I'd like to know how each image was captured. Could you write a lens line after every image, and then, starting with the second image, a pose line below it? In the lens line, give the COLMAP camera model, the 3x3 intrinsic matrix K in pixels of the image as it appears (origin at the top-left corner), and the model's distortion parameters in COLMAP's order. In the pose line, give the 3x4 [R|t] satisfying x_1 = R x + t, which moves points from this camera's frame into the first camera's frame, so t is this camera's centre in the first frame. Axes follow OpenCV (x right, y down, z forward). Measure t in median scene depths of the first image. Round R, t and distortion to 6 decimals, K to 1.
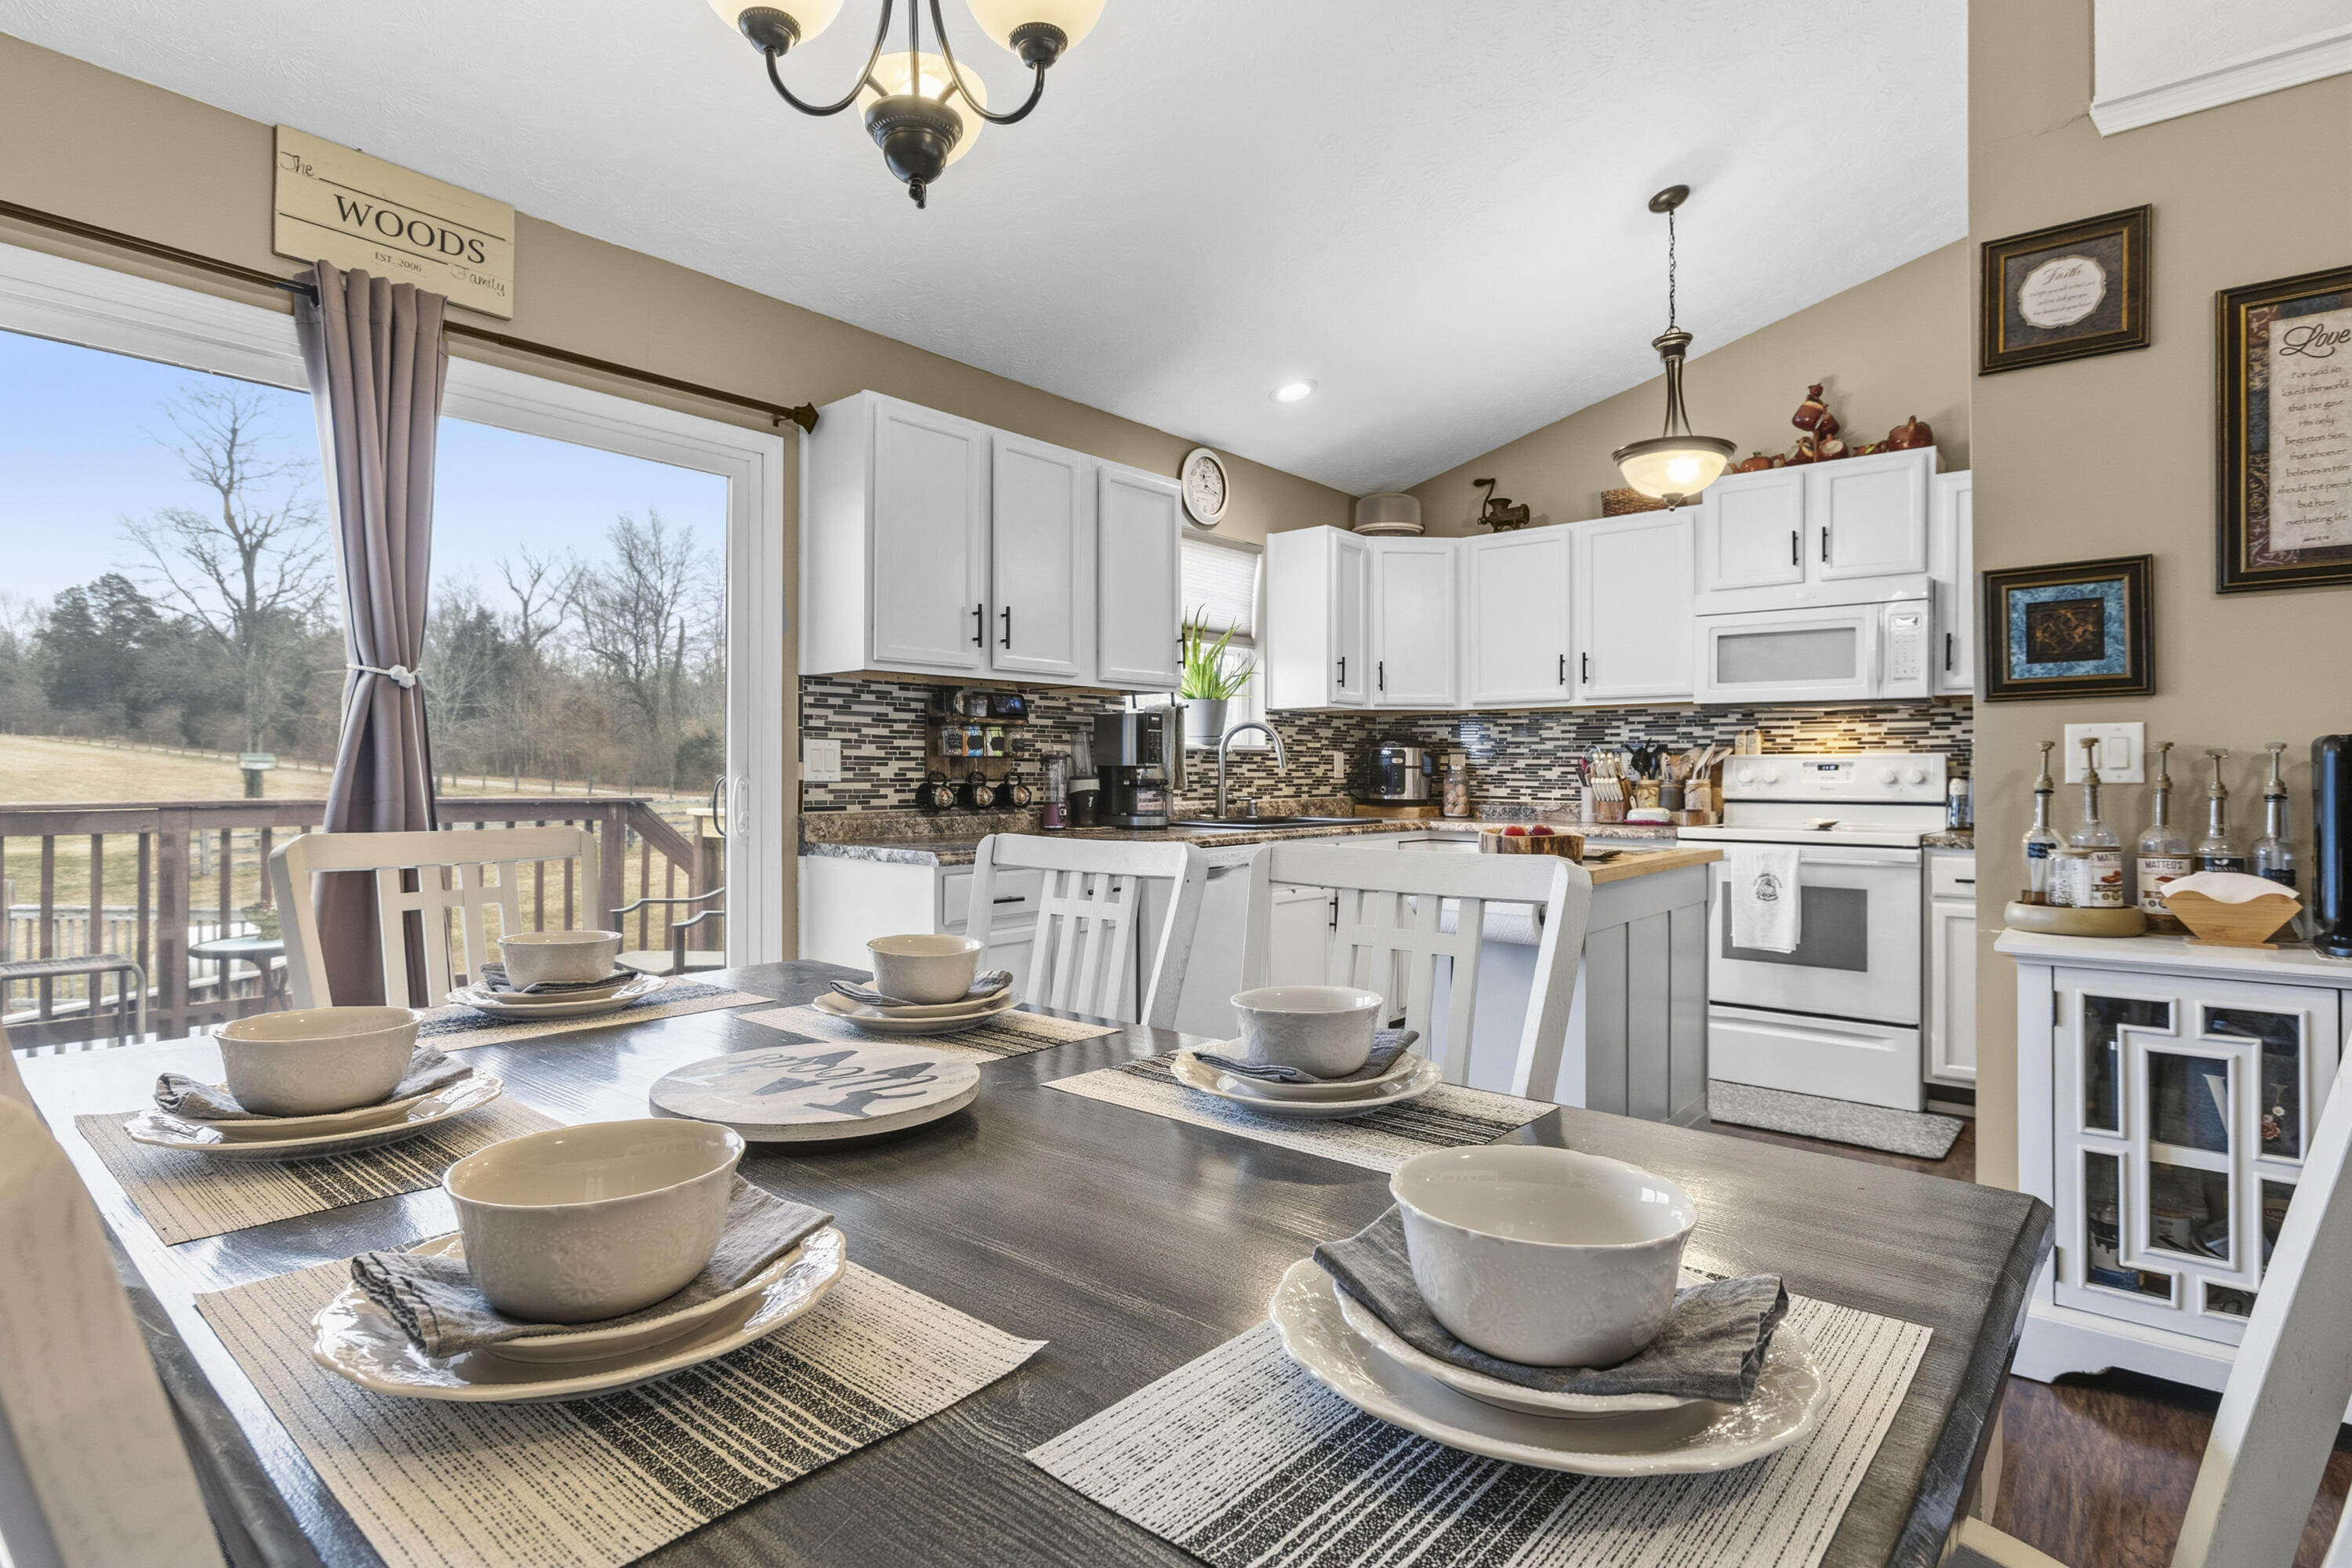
lens RADIAL K [[1181.6, 0, 1168.7], [0, 1181.6, 772.3], [0, 0, 1]] dist [-0.013985, 0.004318]
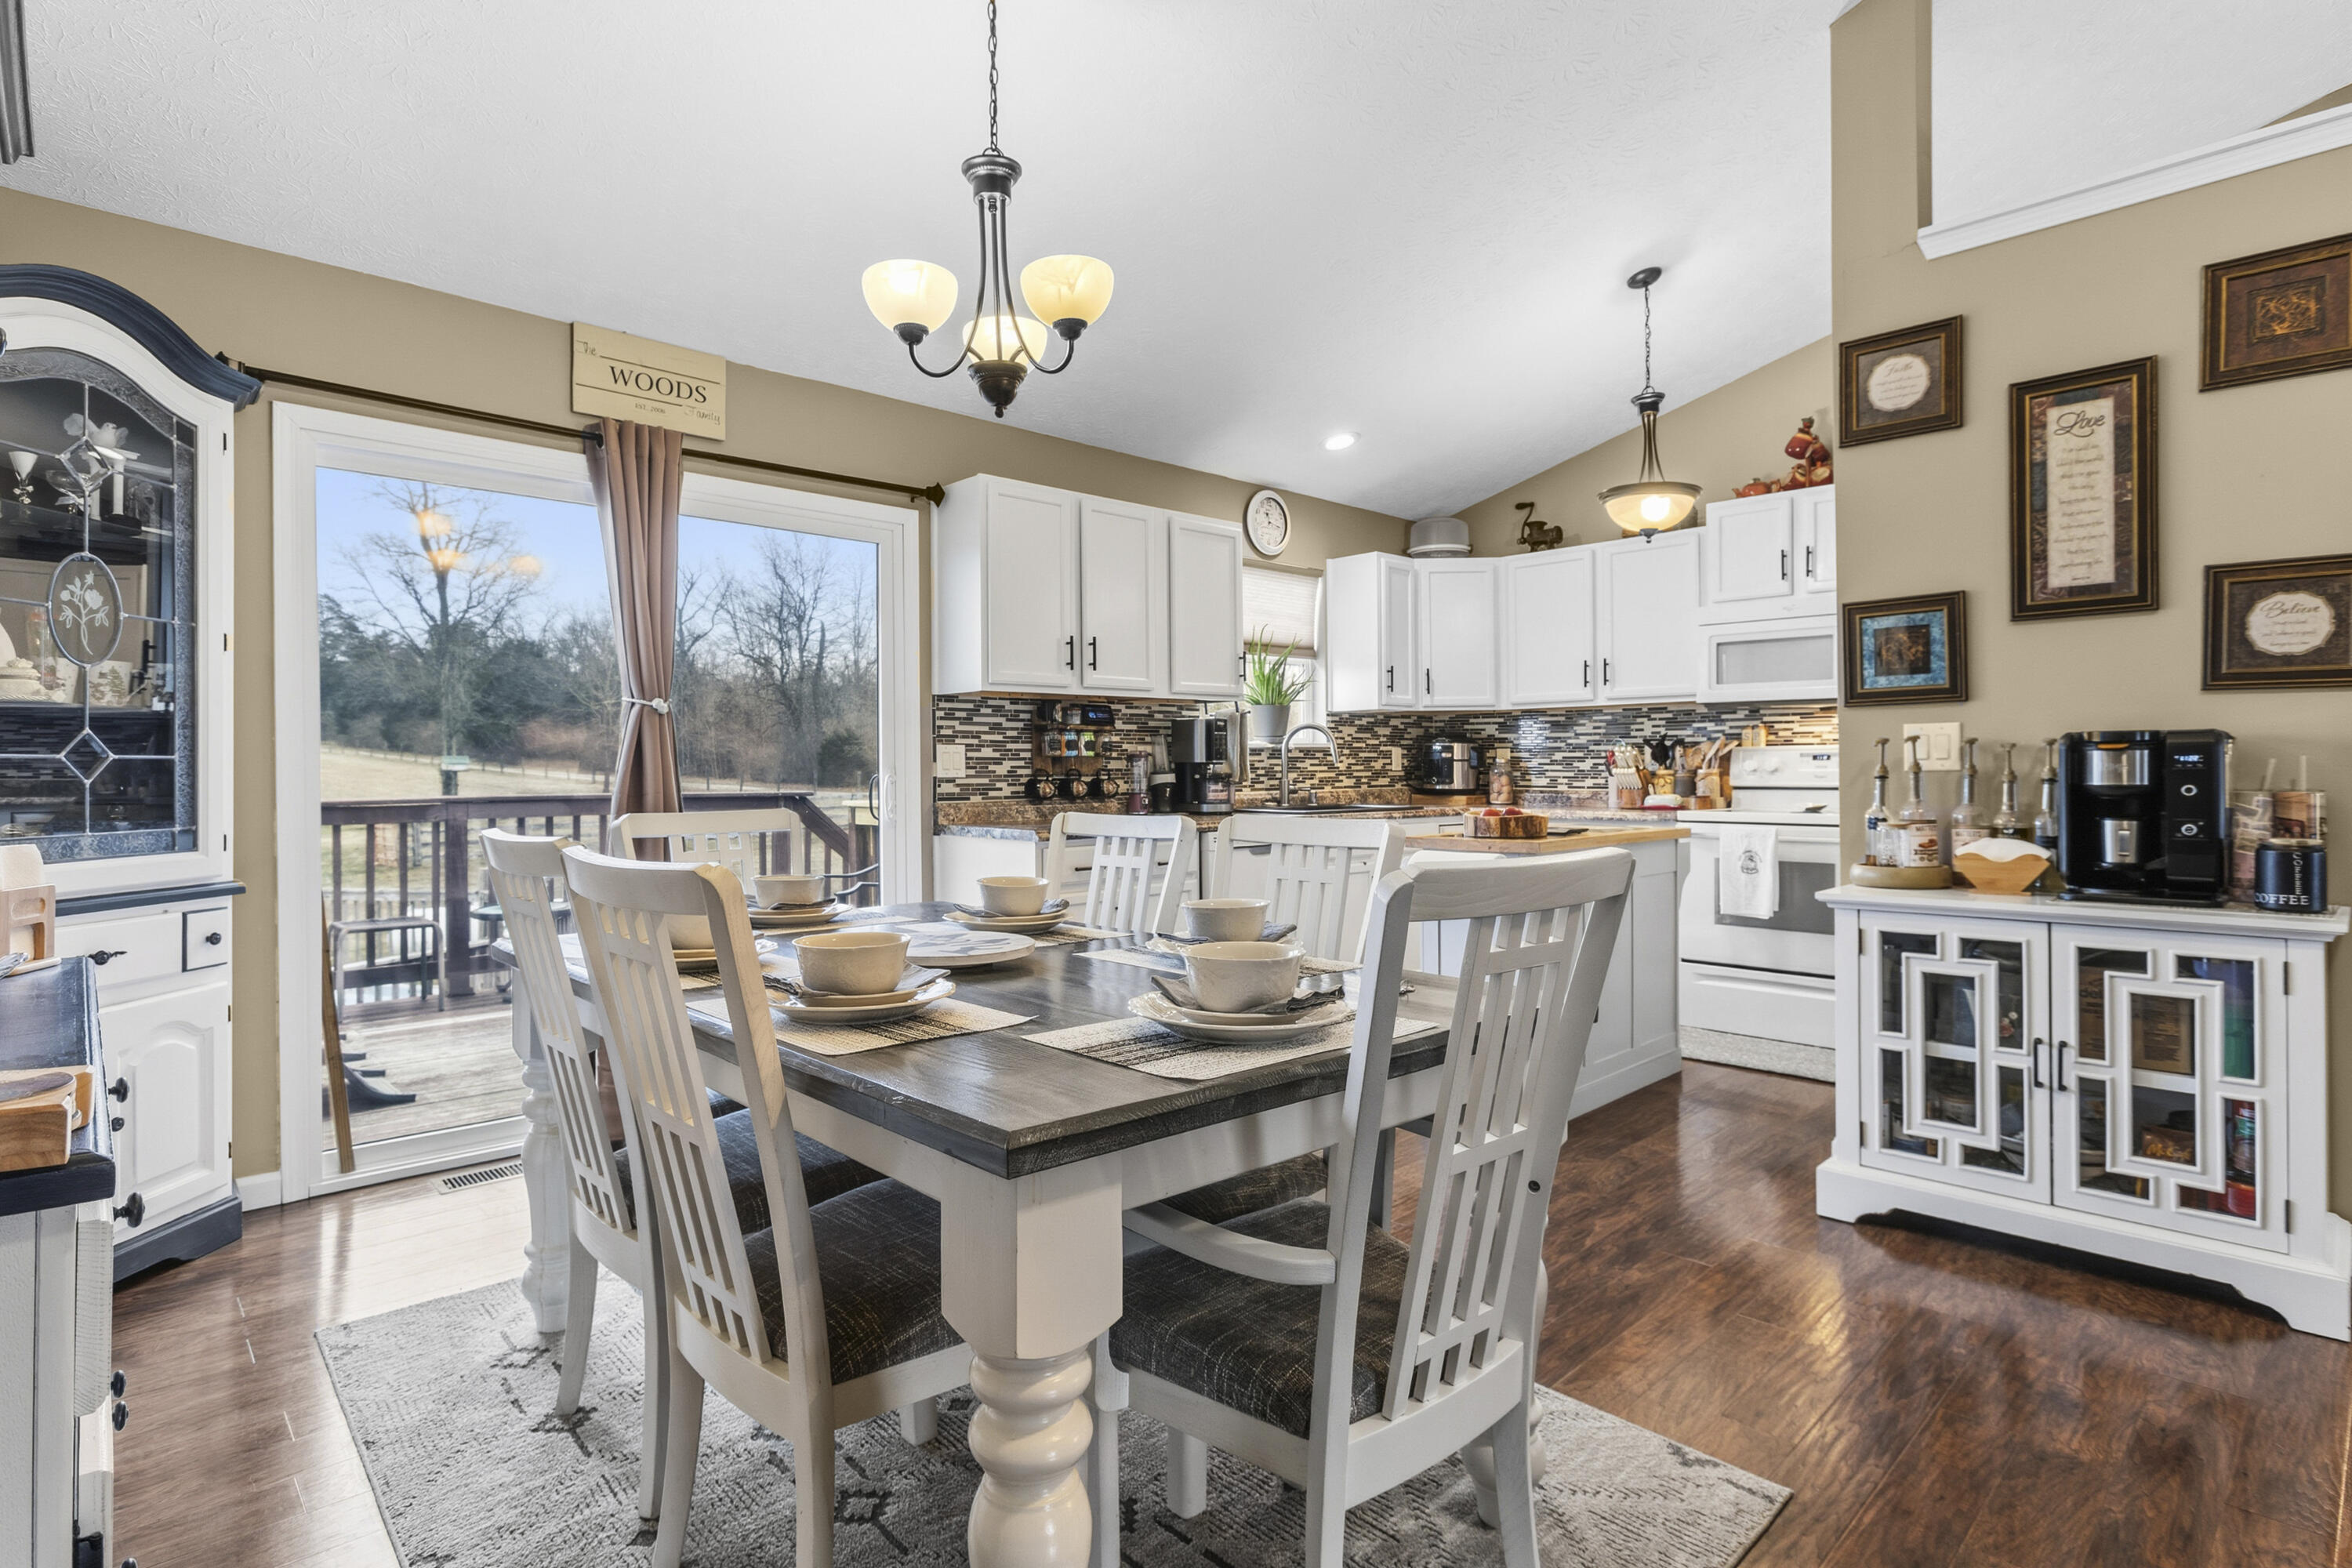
lens RADIAL K [[1181.6, 0, 1164.6], [0, 1181.6, 773.9], [0, 0, 1]] dist [-0.013985, 0.004318]
pose [[0.993845, -0.008795, -0.110427, 0.063544], [0.009538, 0.999935, 0.006198, -0.001585], [0.110365, -0.007214, 0.993865, -0.202235]]
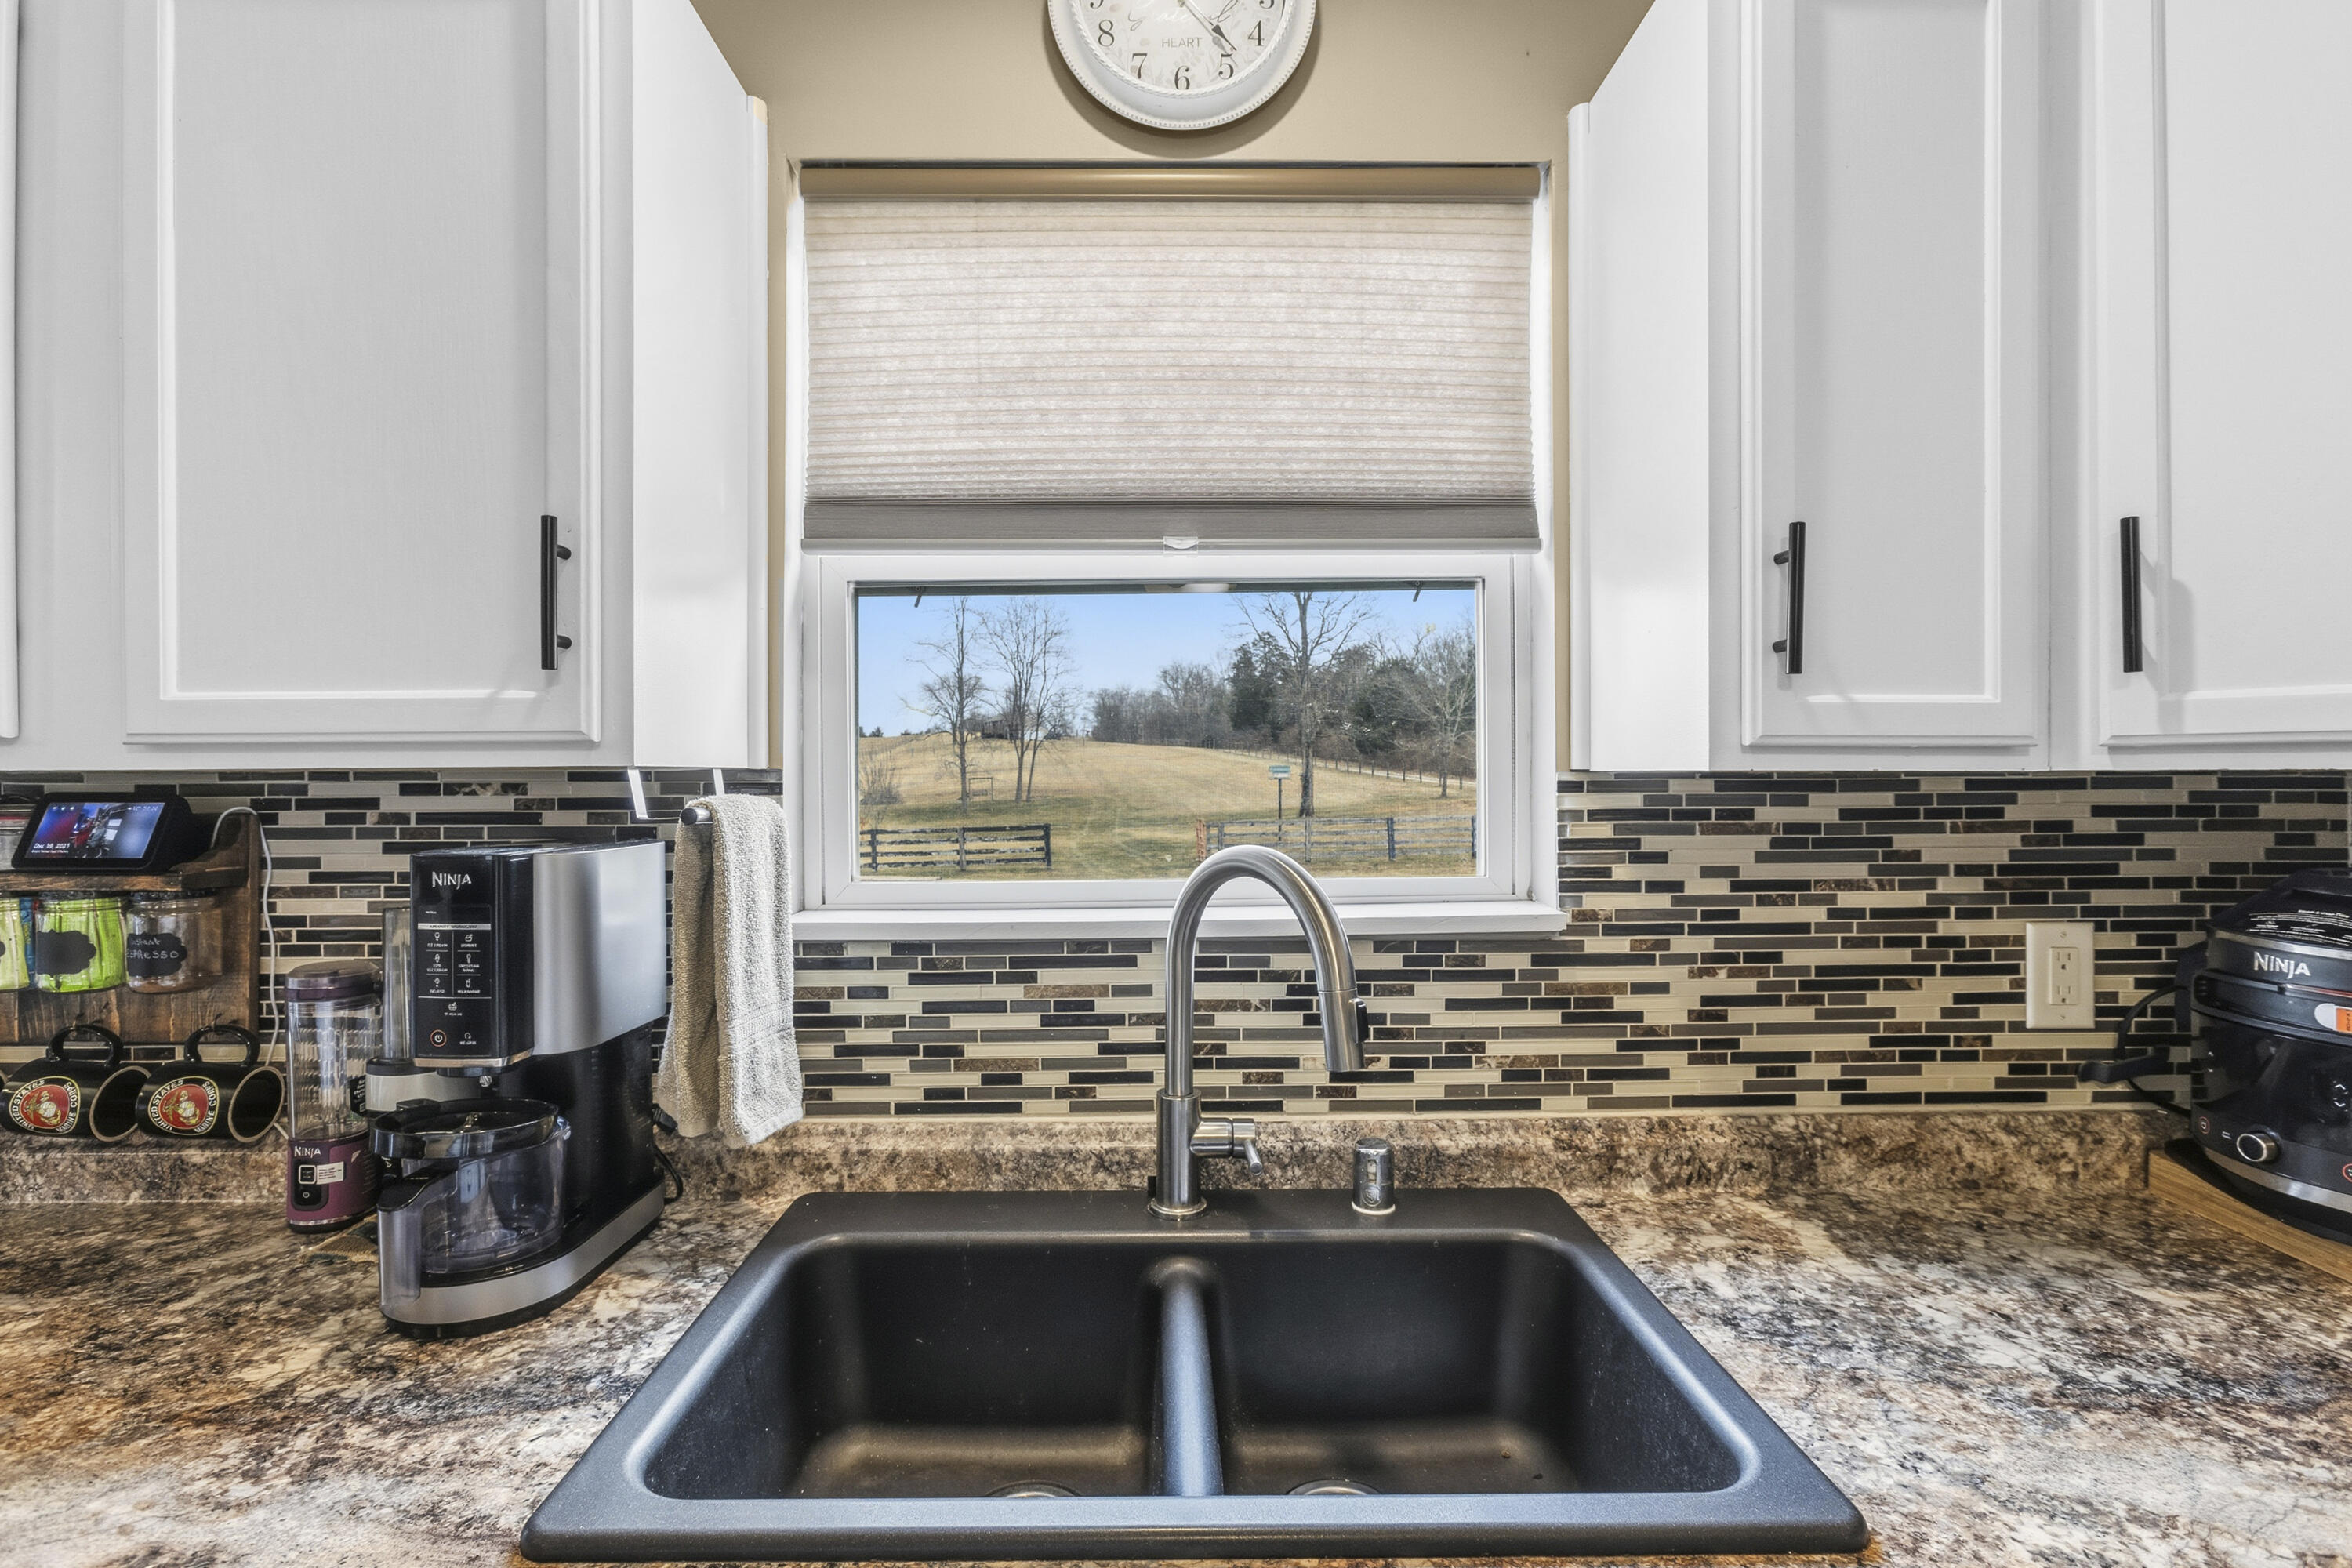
lens RADIAL K [[1126.3, 0, 1163.4], [0, 1126.3, 783.5], [0, 0, 1]] dist [-0.011912, 0.003116]
pose [[0.664043, 0.004088, -0.747683, 0.259116], [0.003227, 0.999960, 0.008333, -0.065497], [0.747687, -0.007946, 0.664004, 0.938189]]
